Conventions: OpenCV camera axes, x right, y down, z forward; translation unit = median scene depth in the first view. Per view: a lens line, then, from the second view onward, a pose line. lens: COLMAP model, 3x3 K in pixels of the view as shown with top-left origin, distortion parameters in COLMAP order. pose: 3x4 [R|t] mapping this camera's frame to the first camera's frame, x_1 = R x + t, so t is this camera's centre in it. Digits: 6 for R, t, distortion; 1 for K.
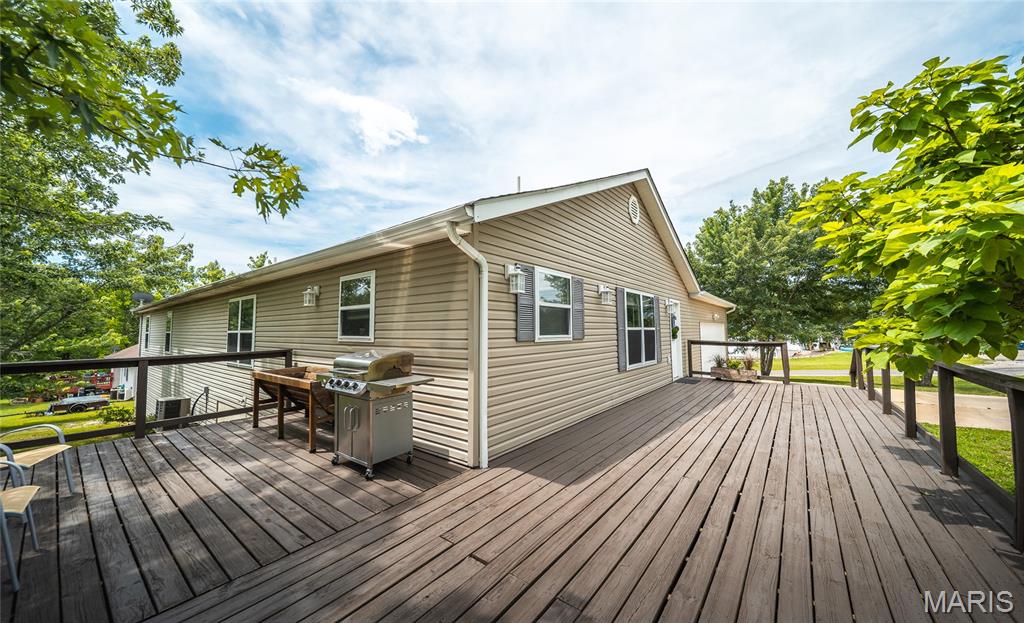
lens RADIAL K [[355.6, 0, 510.4], [0, 355.6, 302.1], [0, 0, 1]] dist [-0.022211, -0.000103]
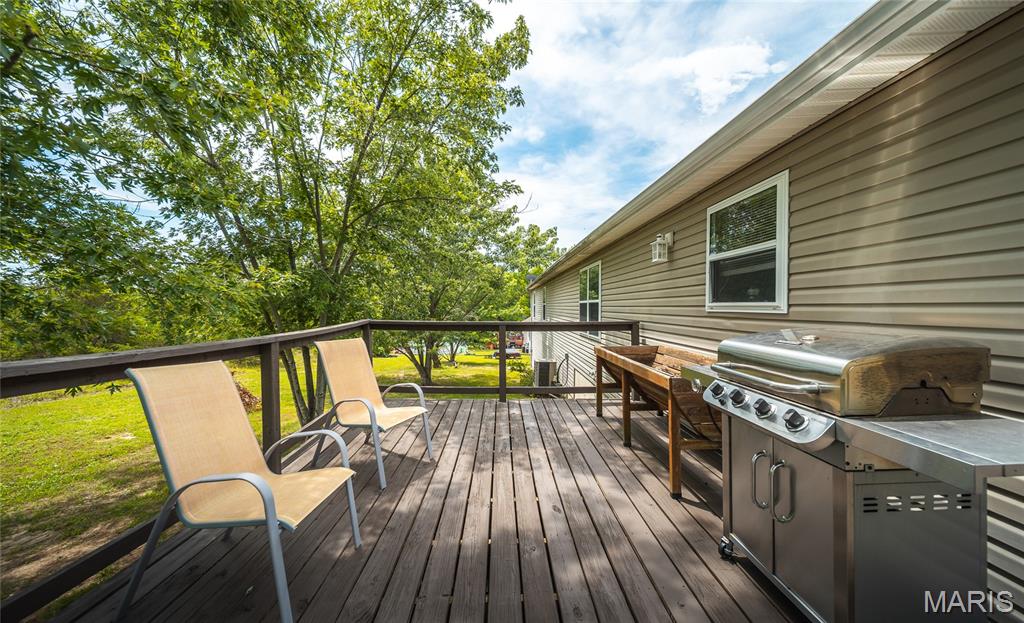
lens RADIAL K [[355.6, 0, 519.3], [0, 355.6, 310.7], [0, 0, 1]] dist [-0.022211, -0.000103]
pose [[0.641922, 0.025326, -0.766351, -0.219544], [0.042742, 0.996718, 0.068742, 0.051934], [0.765577, -0.076883, 0.638733, 0.346632]]
